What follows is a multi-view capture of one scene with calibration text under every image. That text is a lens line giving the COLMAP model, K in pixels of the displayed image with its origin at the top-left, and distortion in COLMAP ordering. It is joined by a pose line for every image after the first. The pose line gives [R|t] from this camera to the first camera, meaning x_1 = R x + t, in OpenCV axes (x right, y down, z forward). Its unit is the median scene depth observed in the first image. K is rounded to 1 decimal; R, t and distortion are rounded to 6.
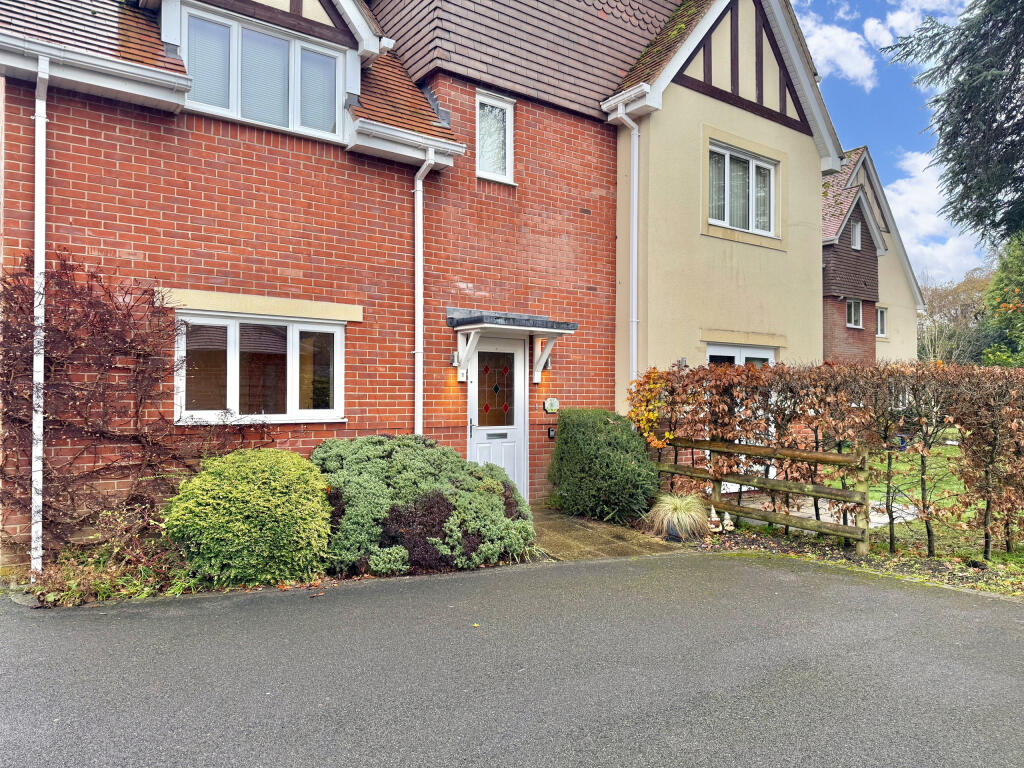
lens RADIAL K [[720.2, 0, 514.3], [0, 720.2, 389.6], [0, 0, 1]] dist [0.099163, -0.199617]
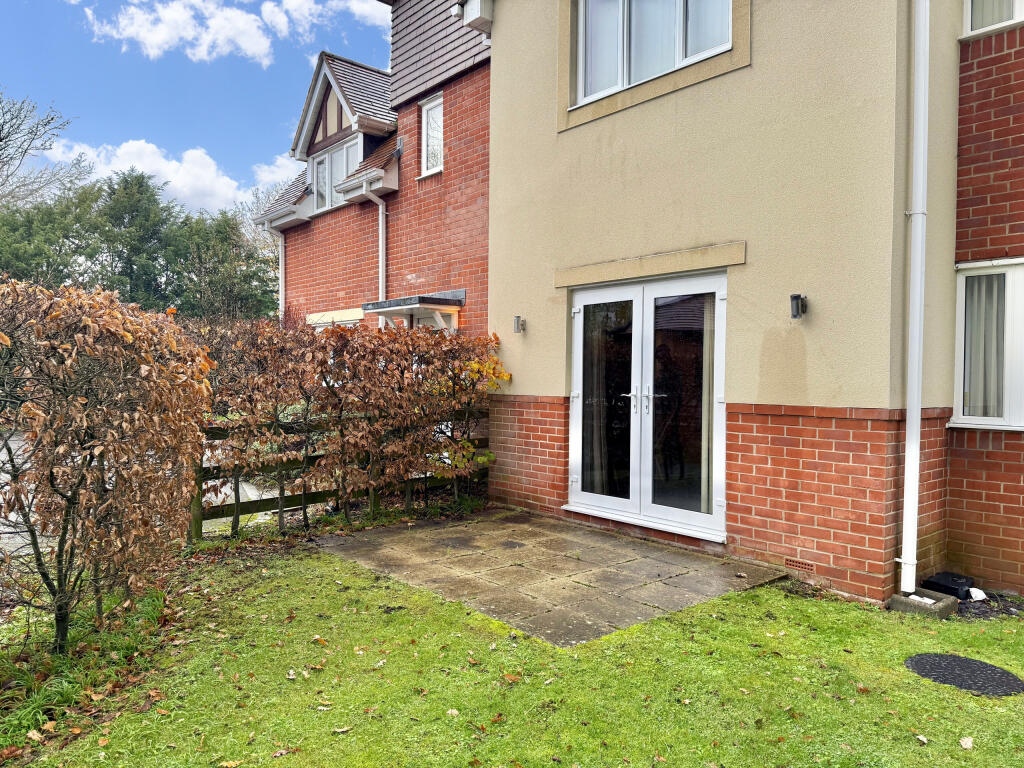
lens RADIAL K [[718.2, 0, 512.0], [0, 718.2, 384.0], [0, 0, 1]] dist [0.104214, -0.173011]
pose [[0.072182, 0.011974, -0.997320, 1.220299], [0.011991, 0.999845, 0.012872, 0.021400], [0.997319, -0.012888, 0.072028, 1.161725]]
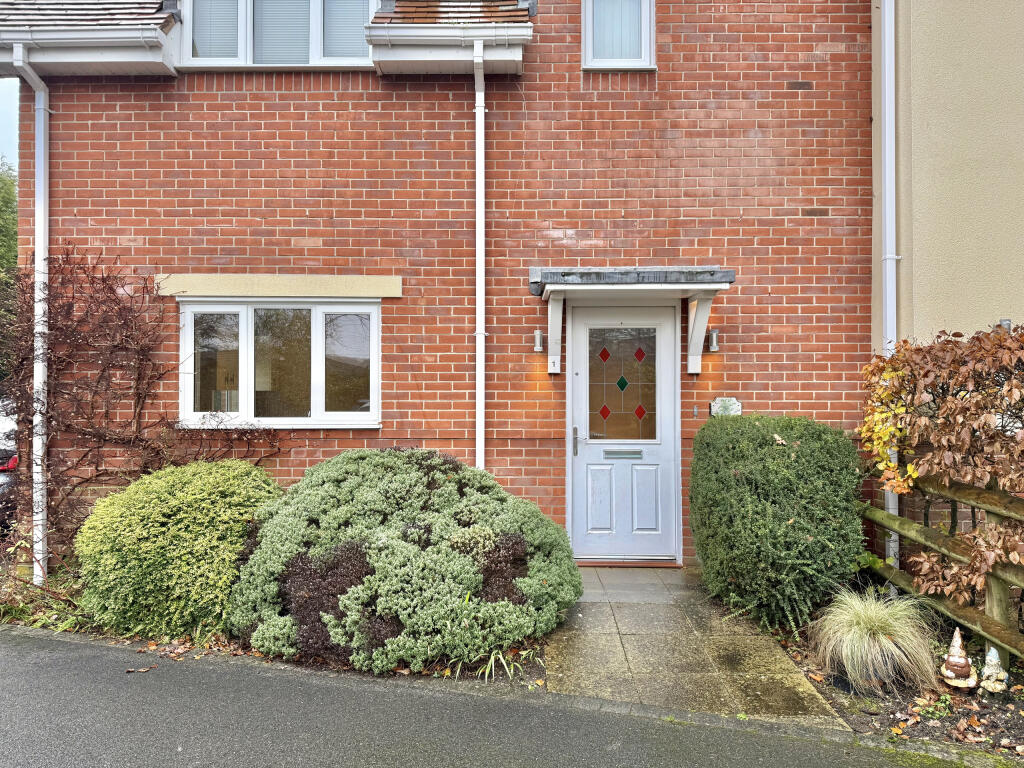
lens RADIAL K [[718.2, 0, 512.0], [0, 718.2, 384.0], [0, 0, 1]] dist [0.104214, -0.173011]
pose [[0.793396, -0.007969, -0.608653, 0.334178], [0.008300, 0.999963, -0.002274, 0.000177], [0.608649, -0.003247, 0.793433, 0.461104]]
